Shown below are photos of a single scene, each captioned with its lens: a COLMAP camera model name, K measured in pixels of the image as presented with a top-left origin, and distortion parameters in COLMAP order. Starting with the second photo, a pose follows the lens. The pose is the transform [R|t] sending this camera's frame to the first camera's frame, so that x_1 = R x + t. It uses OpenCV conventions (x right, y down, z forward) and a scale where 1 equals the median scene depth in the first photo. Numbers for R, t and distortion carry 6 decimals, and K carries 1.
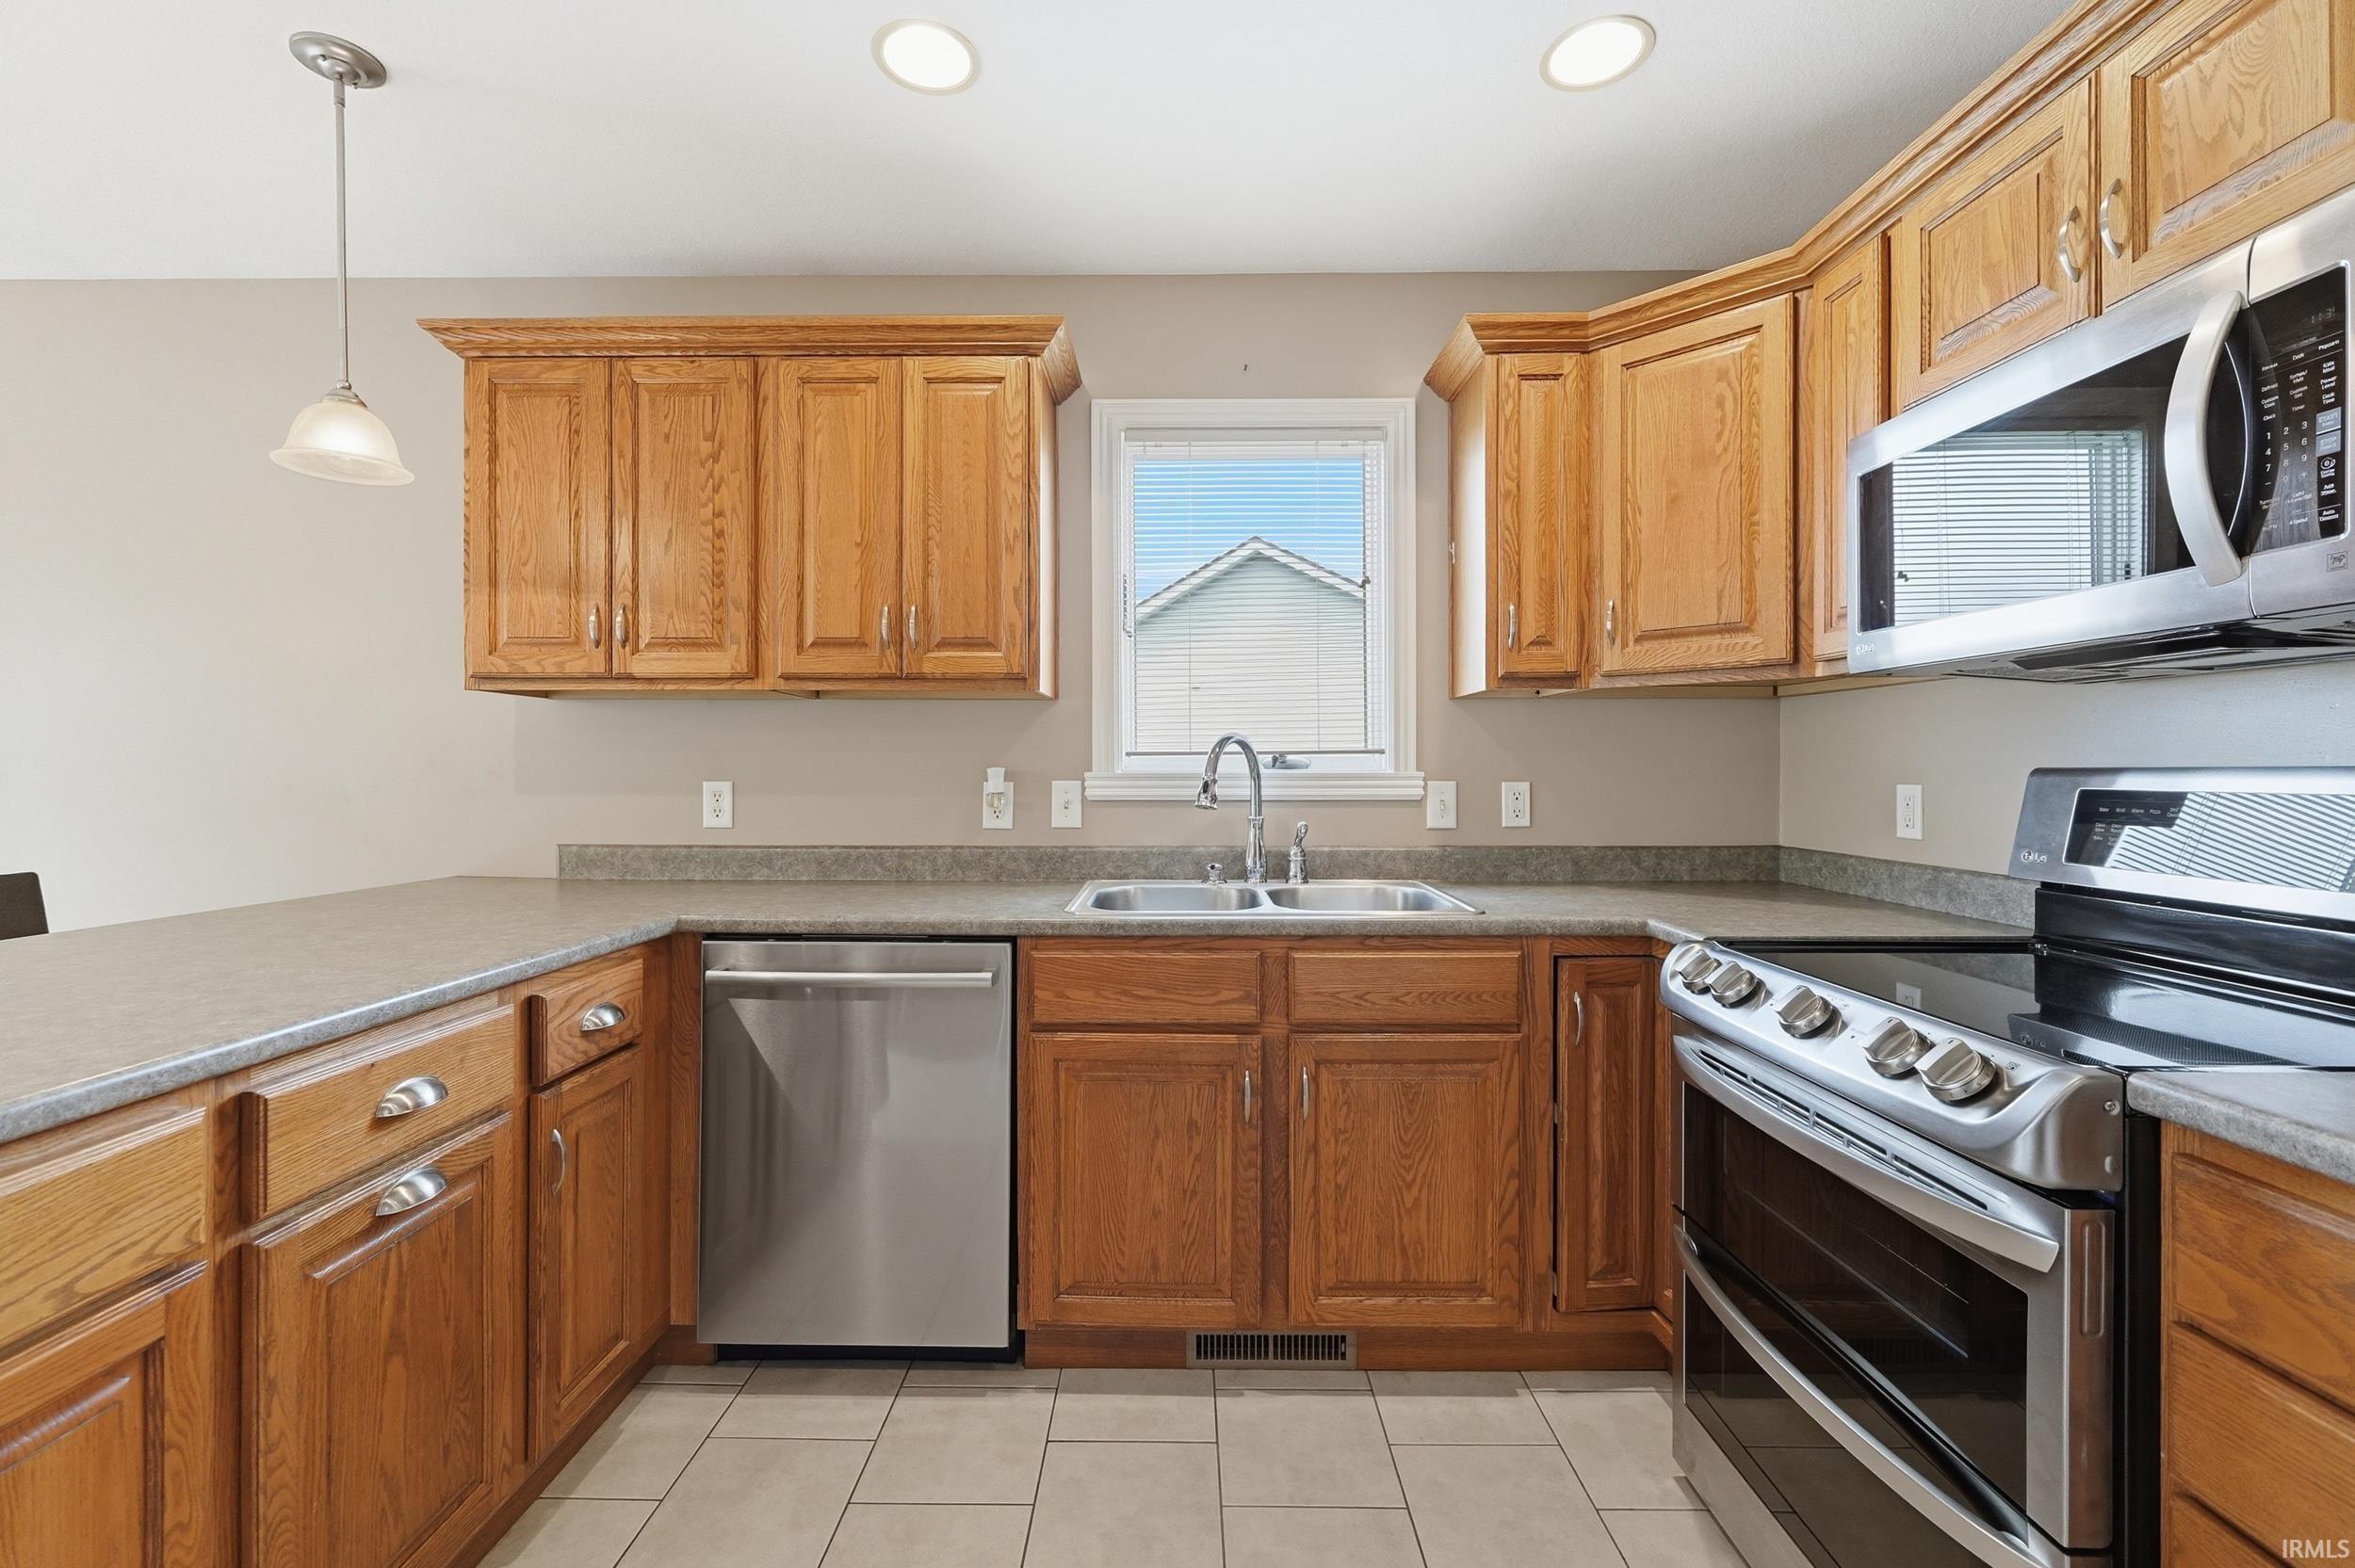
lens RADIAL K [[998.5, 0, 1167.5], [0, 998.5, 772.6], [0, 0, 1]] dist [-0.003666, 0.000471]
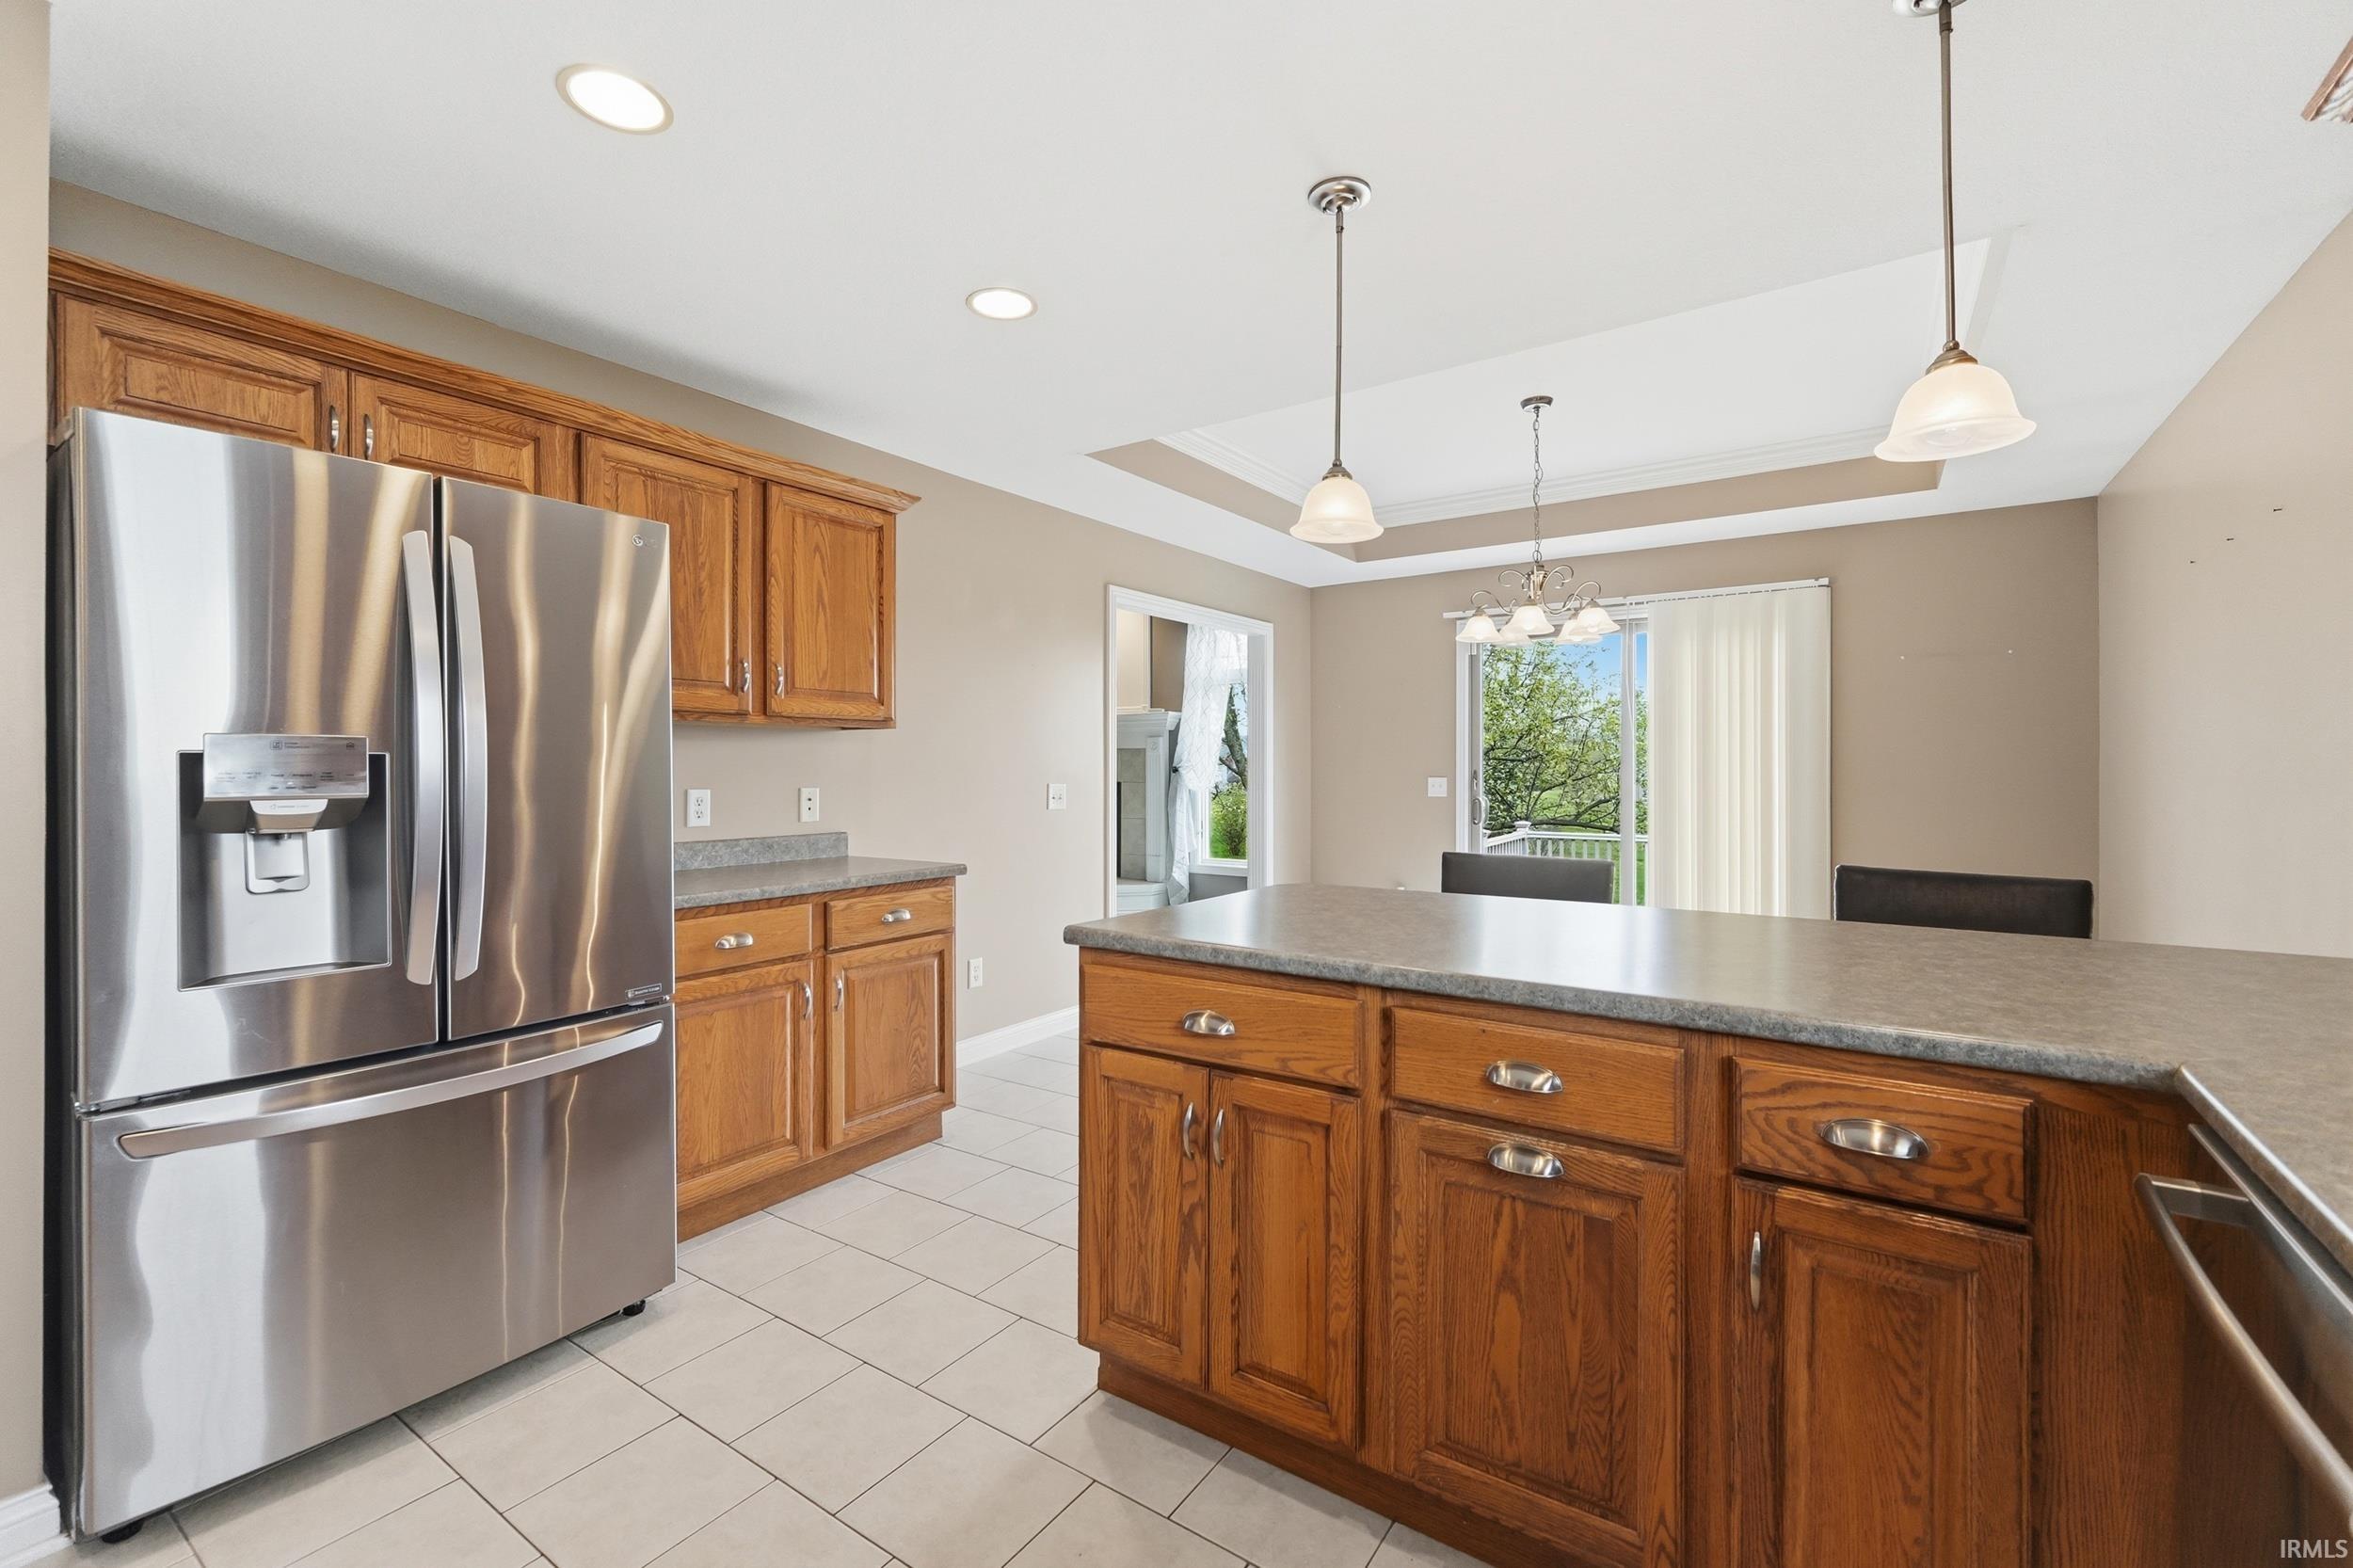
lens RADIAL K [[997.8, 0, 1183.0], [0, 997.8, 771.5], [0, 0, 1]] dist [-0.003666, 0.000471]
pose [[-0.549756, 0.002955, -0.835320, 0.319702], [-0.001922, 0.999987, 0.004802, -0.021191], [0.835323, 0.004245, -0.549743, 1.049897]]
